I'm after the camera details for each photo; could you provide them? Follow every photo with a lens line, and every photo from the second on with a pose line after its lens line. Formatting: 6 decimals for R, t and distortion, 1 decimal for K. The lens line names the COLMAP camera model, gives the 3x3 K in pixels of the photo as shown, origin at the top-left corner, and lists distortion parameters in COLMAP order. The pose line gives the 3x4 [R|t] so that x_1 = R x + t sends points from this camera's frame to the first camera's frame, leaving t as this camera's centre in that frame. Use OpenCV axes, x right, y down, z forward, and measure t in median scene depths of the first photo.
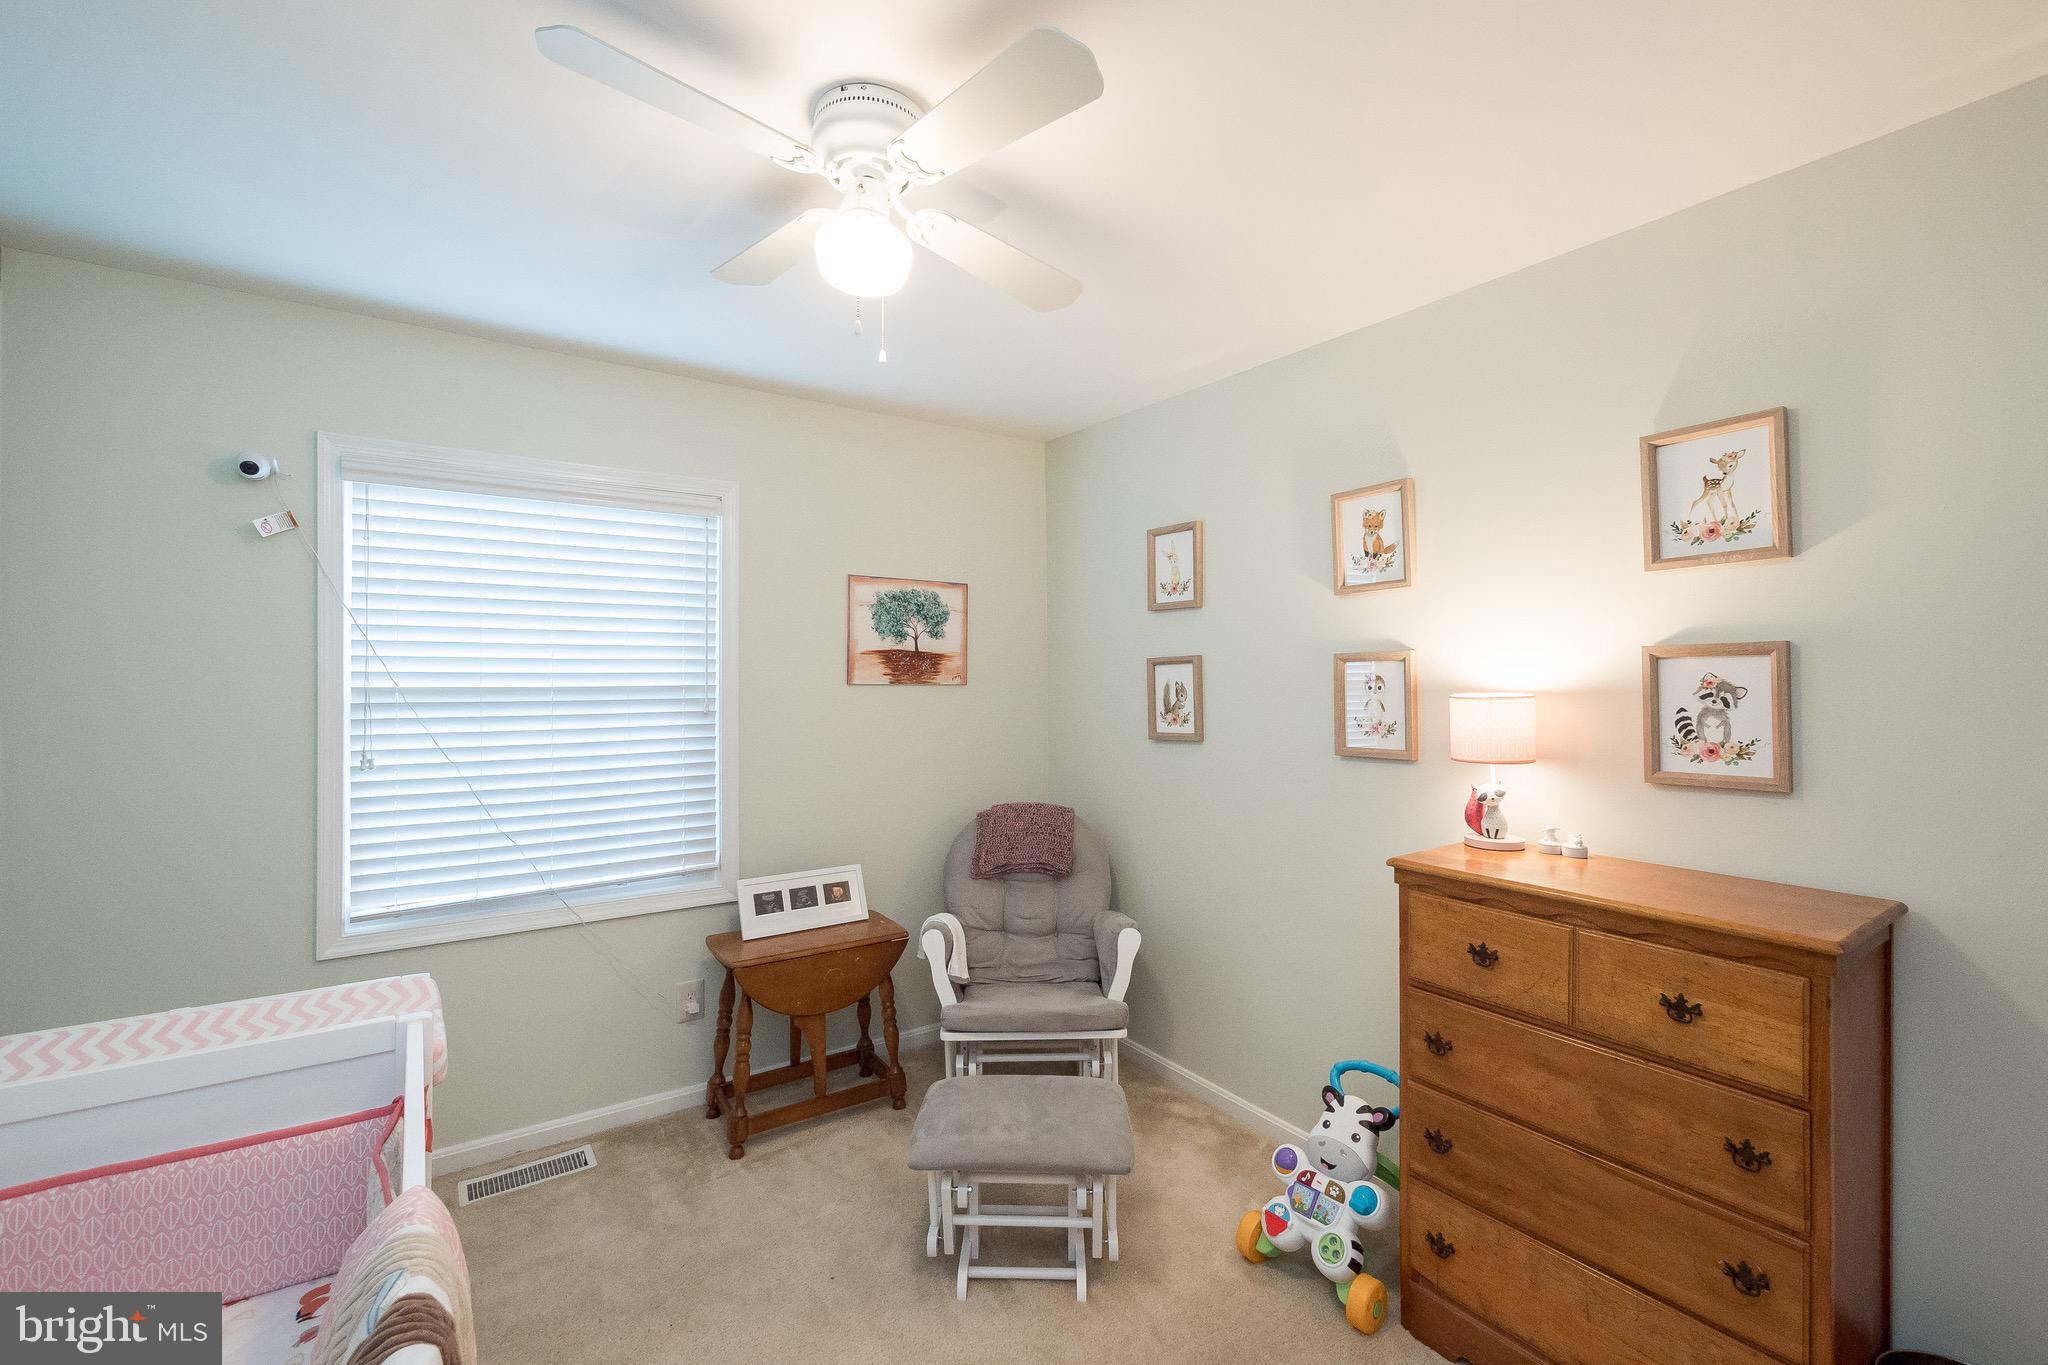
lens RADIAL K [[876.1, 0, 1025.9], [0, 876.1, 674.2], [0, 0, 1]] dist [-0.001850, -0.000004]
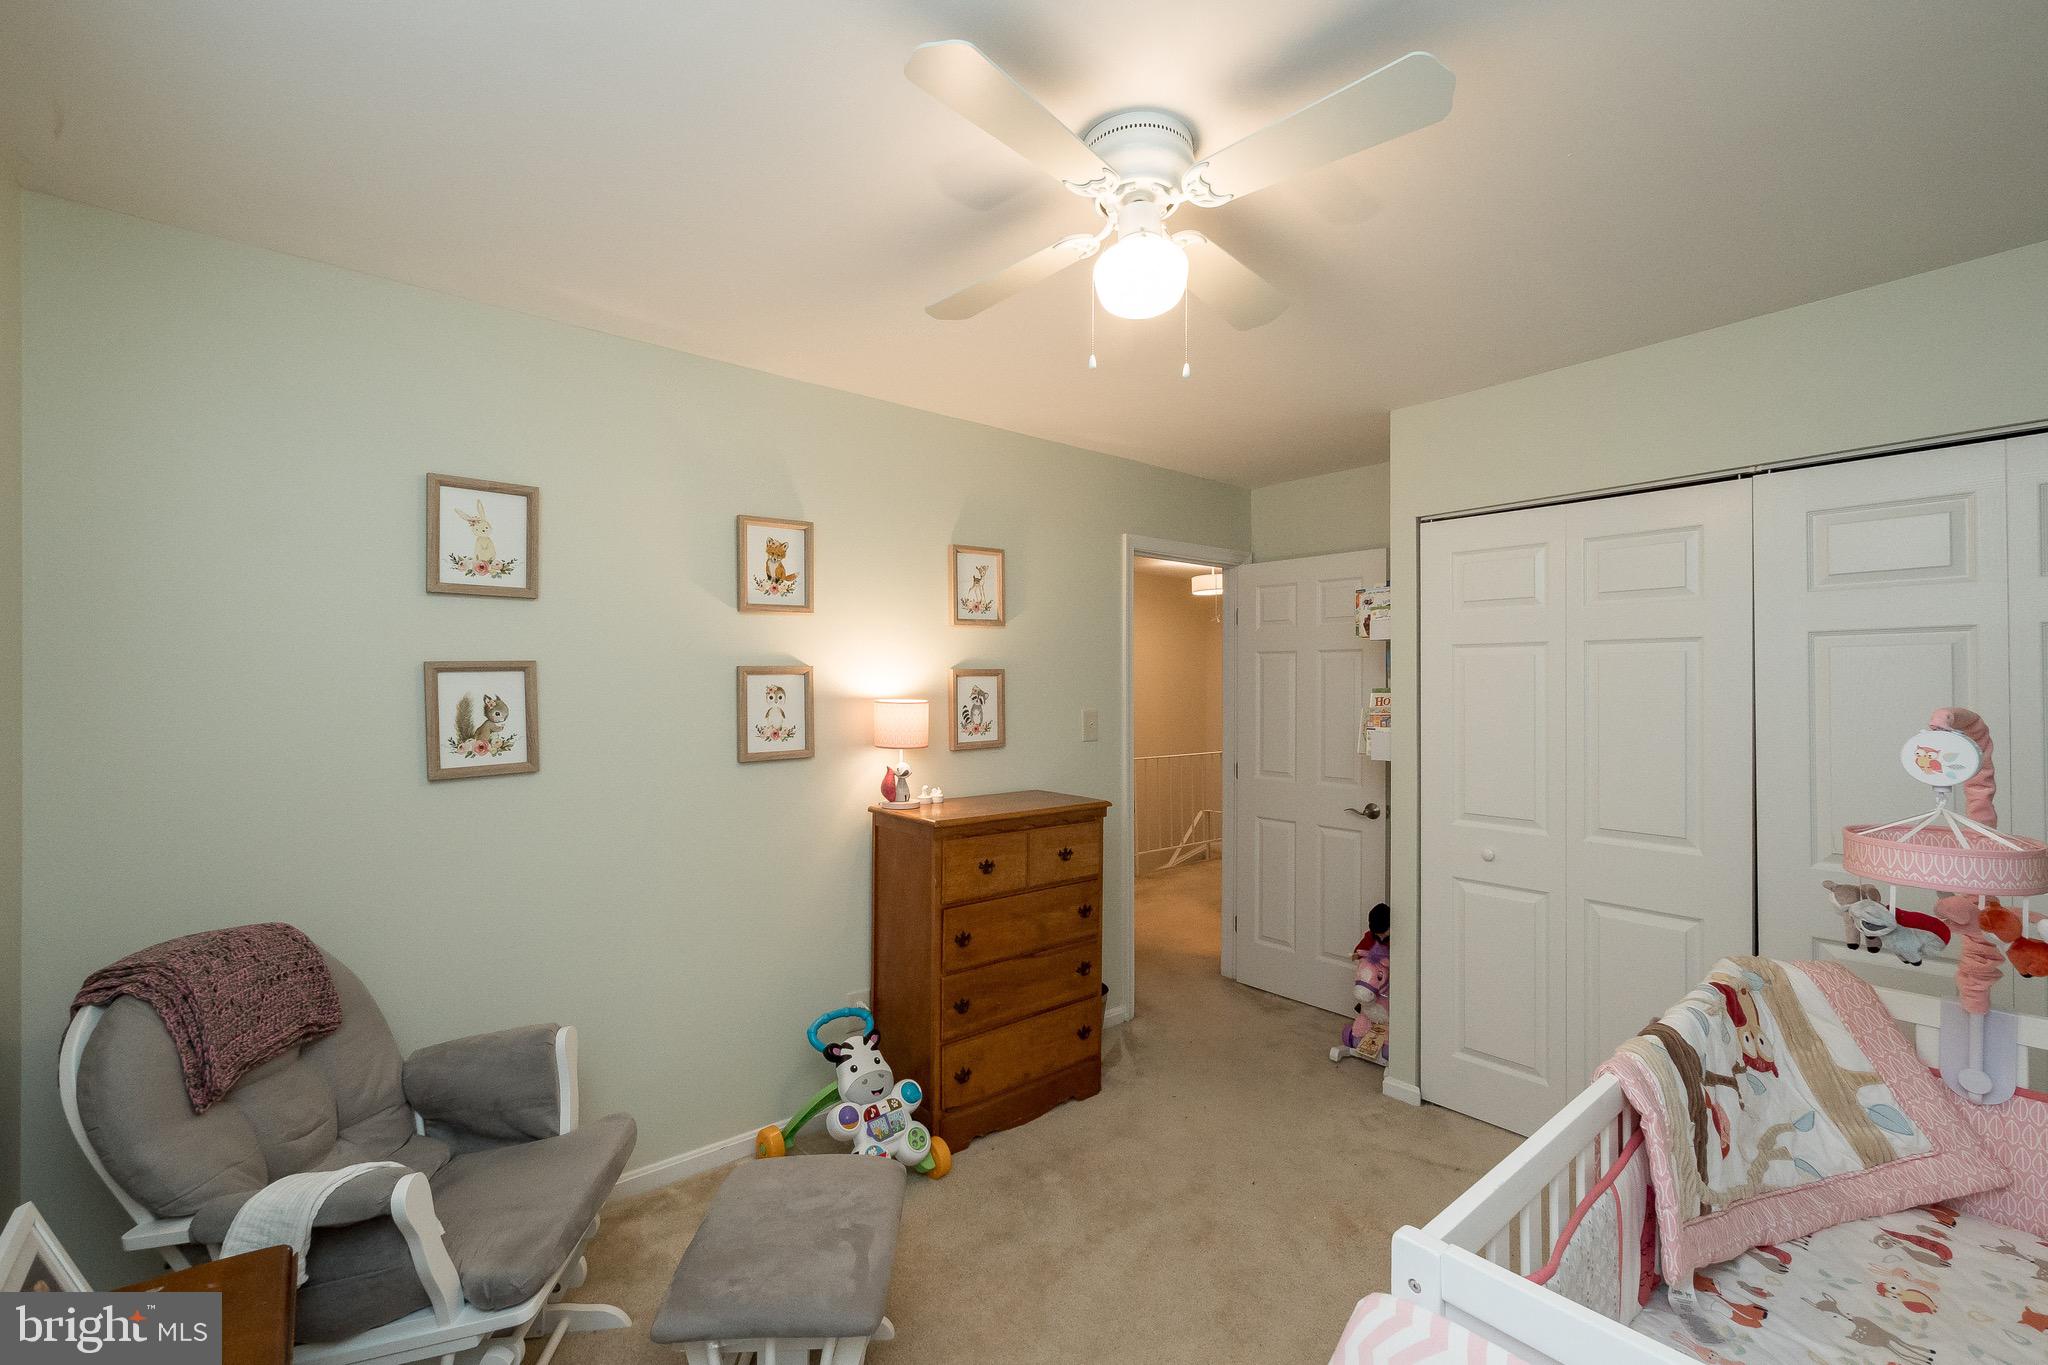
lens RADIAL K [[872.6, 0, 1025.1], [0, 872.6, 685.7], [0, 0, 1]] dist [-0.001457, -0.000002]
pose [[-0.092752, -0.002457, 0.995686, -0.751596], [-0.004119, 0.999989, 0.002084, -0.003524], [-0.995681, -0.003908, -0.092761, 0.784877]]
